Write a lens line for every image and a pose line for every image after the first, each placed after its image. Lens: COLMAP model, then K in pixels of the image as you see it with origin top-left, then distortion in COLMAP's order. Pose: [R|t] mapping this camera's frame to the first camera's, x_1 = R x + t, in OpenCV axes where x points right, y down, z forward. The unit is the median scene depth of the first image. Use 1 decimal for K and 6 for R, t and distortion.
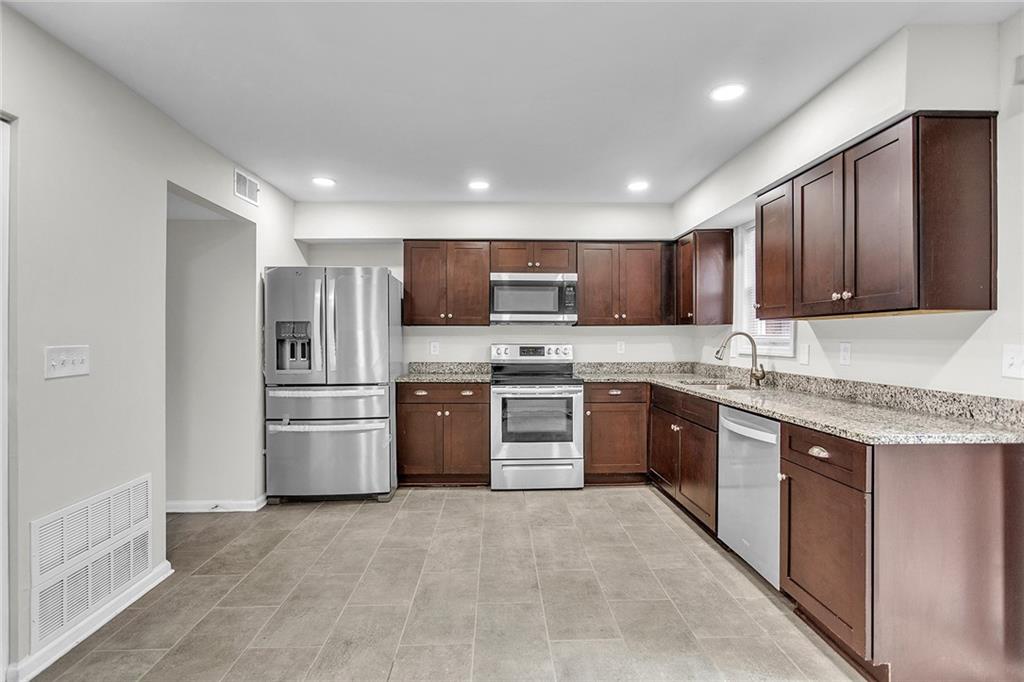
lens RADIAL K [[494.1, 0, 509.1], [0, 494.1, 336.0], [0, 0, 1]] dist [-0.013866, 0.005814]
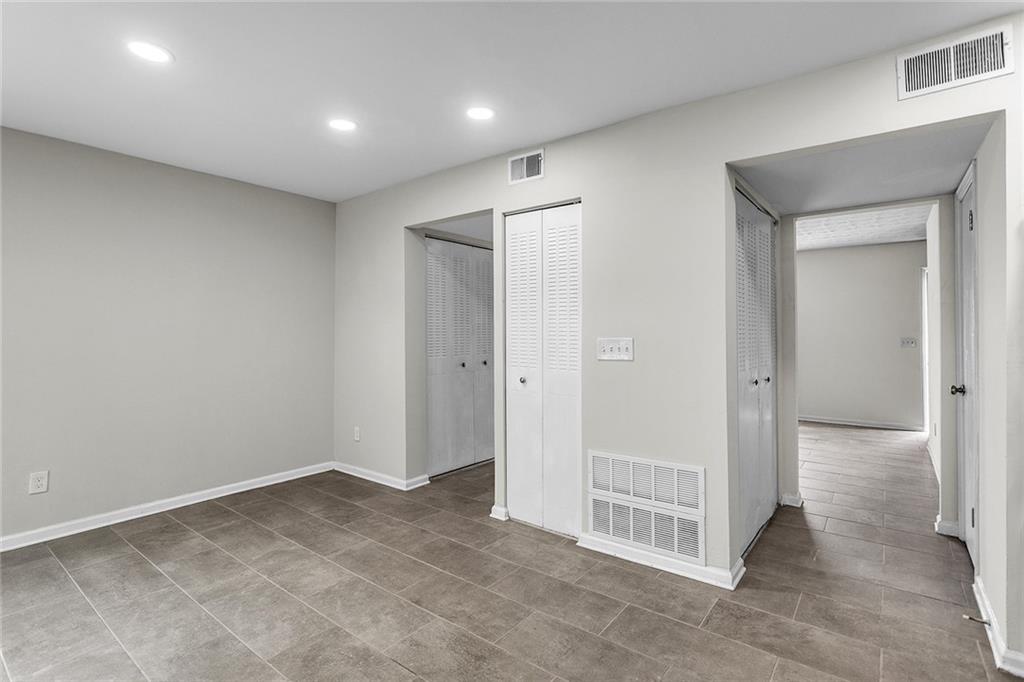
lens RADIAL K [[488.5, 0, 510.0], [0, 488.5, 328.1], [0, 0, 1]] dist [-0.006276, 0.000622]
pose [[-0.634319, -0.004241, -0.773060, 0.196650], [0.003328, 0.999961, -0.008216, 0.001268], [0.773064, -0.007784, -0.634280, 0.899493]]
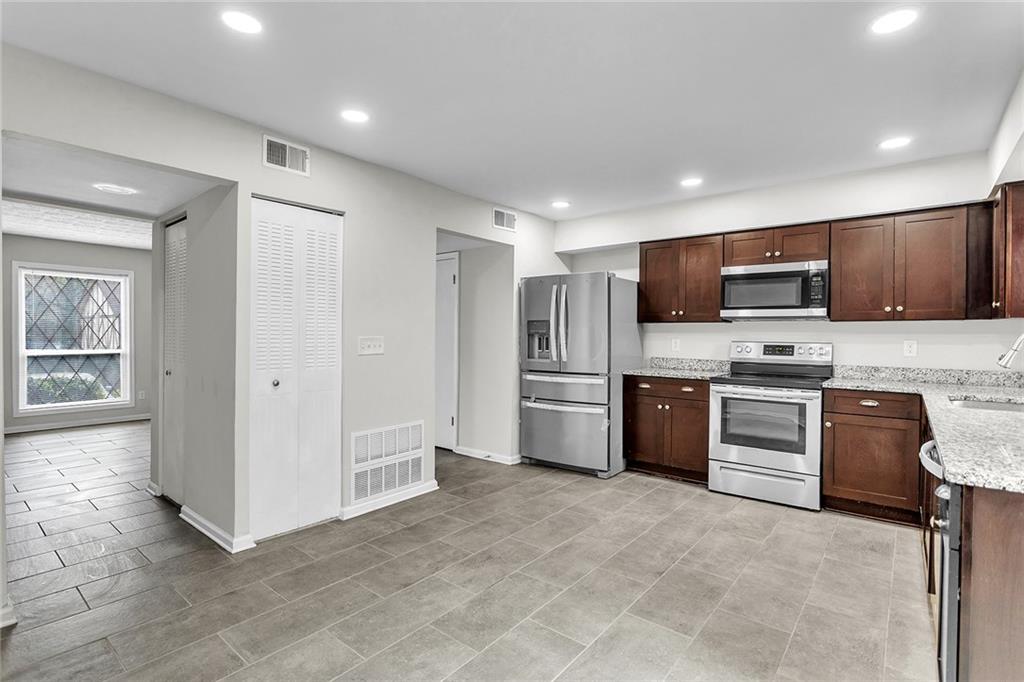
lens RADIAL K [[491.1, 0, 510.1], [0, 491.1, 336.4], [0, 0, 1]] dist [-0.019769, 0.014738]
pose [[0.754412, 0.010093, -0.656323, 0.327890], [-0.005405, 0.999943, 0.009165, 0.000269], [0.656378, -0.003366, 0.754424, 0.010182]]
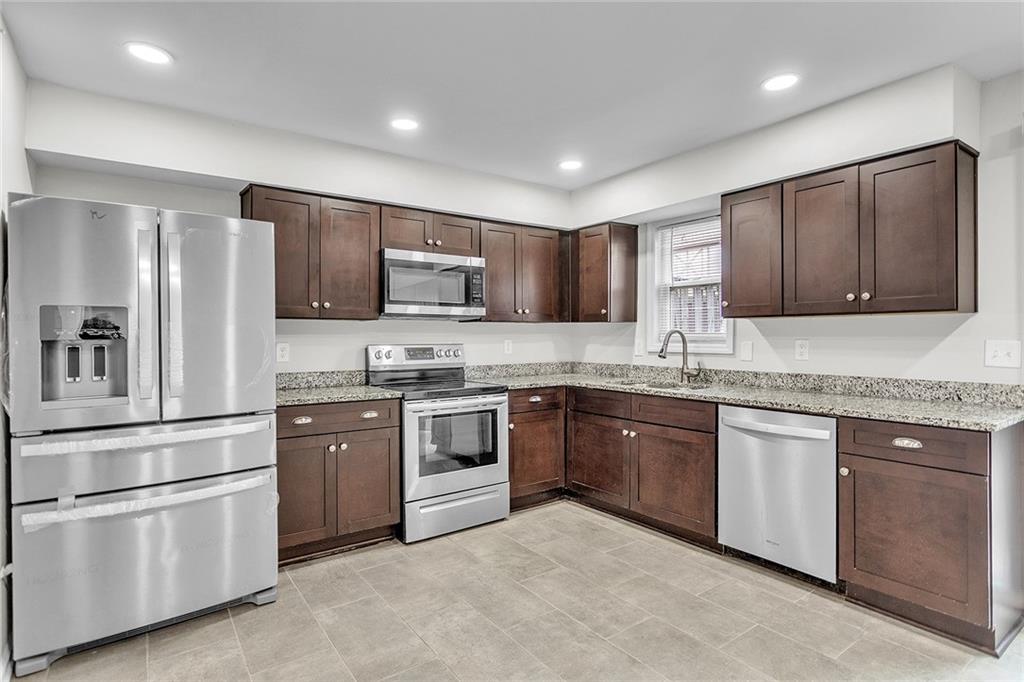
lens RADIAL K [[528.2, 0, 513.5], [0, 528.2, 336.3], [0, 0, 1]] dist [-0.003081, -0.000112]
pose [[0.826158, -0.002826, 0.563431, -0.376518], [0.000796, 0.999992, 0.003848, 0.000466], [-0.563437, -0.002730, 0.826154, 0.287350]]
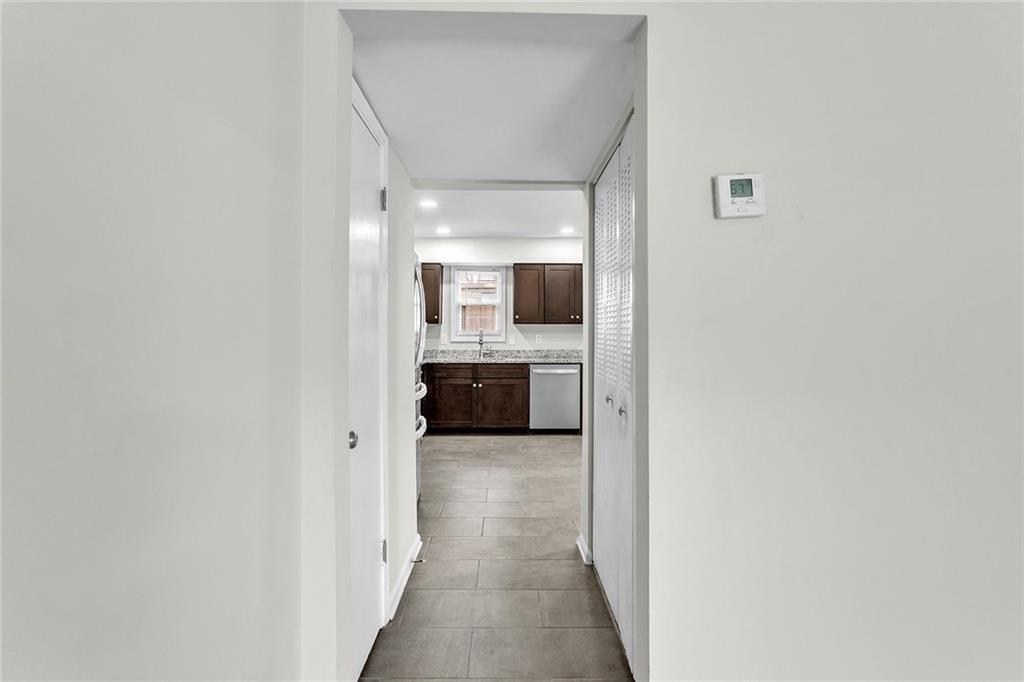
lens RADIAL K [[494.1, 0, 509.1], [0, 494.1, 336.0], [0, 0, 1]] dist [-0.013866, 0.005814]
pose [[0.014866, -0.007327, 0.999863, -1.284579], [-0.002902, 0.999969, 0.007371, 0.002907], [-0.999885, -0.003011, 0.014844, 0.816771]]
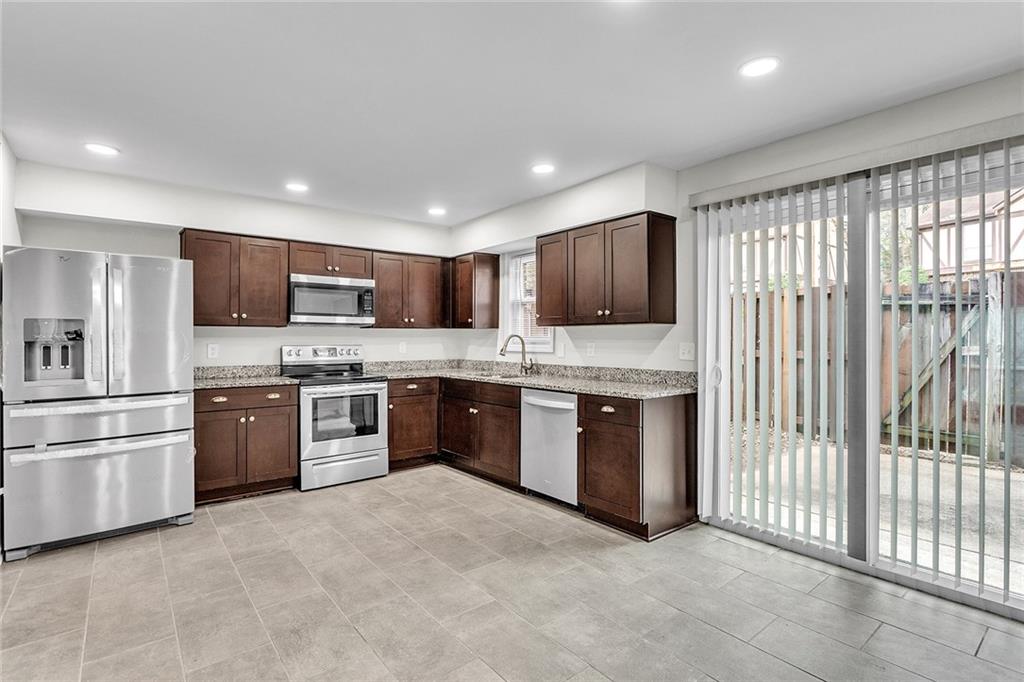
lens RADIAL K [[495.6, 0, 512.5], [0, 495.6, 335.7], [0, 0, 1]] dist [-0.013589, 0.003979]
pose [[0.799382, 0.002572, 0.600818, -0.323432], [-0.001041, 0.999995, -0.002895, -0.001450], [-0.600822, 0.001689, 0.799381, -0.064980]]
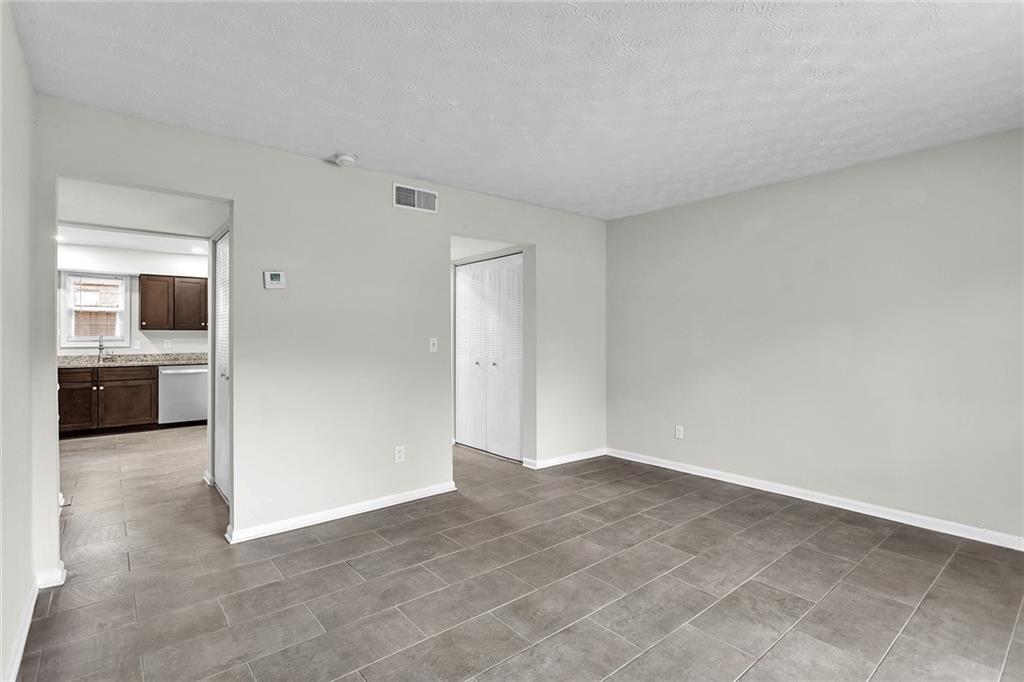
lens RADIAL K [[494.1, 0, 509.1], [0, 494.1, 336.0], [0, 0, 1]] dist [-0.013866, 0.005814]
pose [[-0.614406, 0.006011, 0.788967, -1.869054], [0.000610, 0.999974, -0.007144, 0.010119], [-0.788990, -0.003907, -0.614394, 0.865308]]
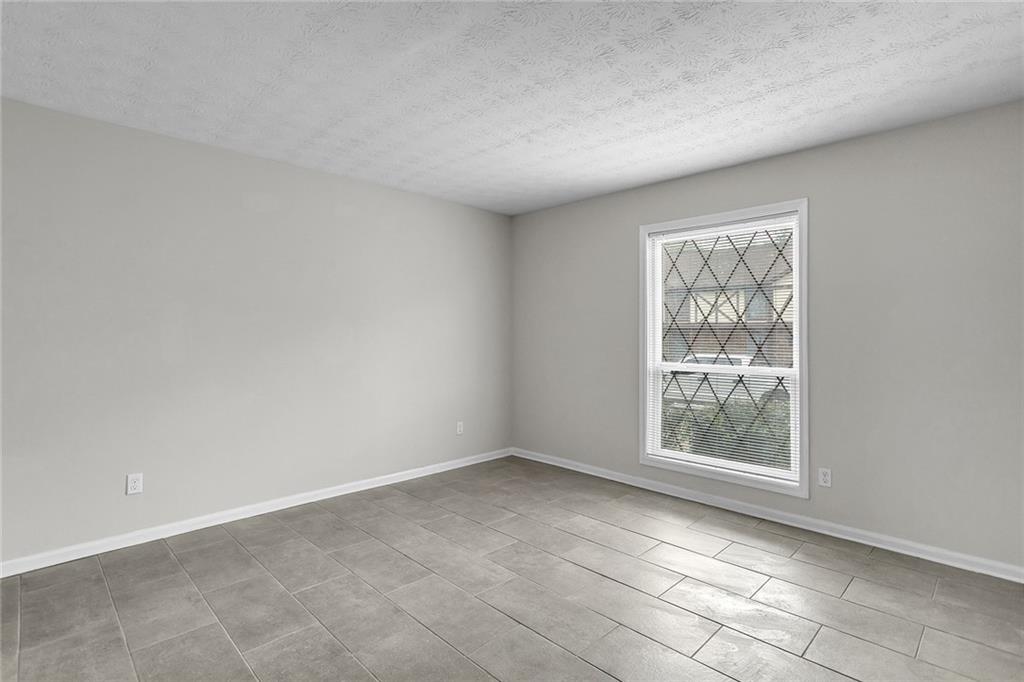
lens RADIAL K [[495.6, 0, 512.5], [0, 495.6, 335.7], [0, 0, 1]] dist [-0.013589, 0.003979]
pose [[-0.728015, 0.007339, -0.685522, -1.046111], [0.005897, 0.999973, 0.004444, 0.005920], [0.685536, -0.000807, -0.728038, 0.754038]]
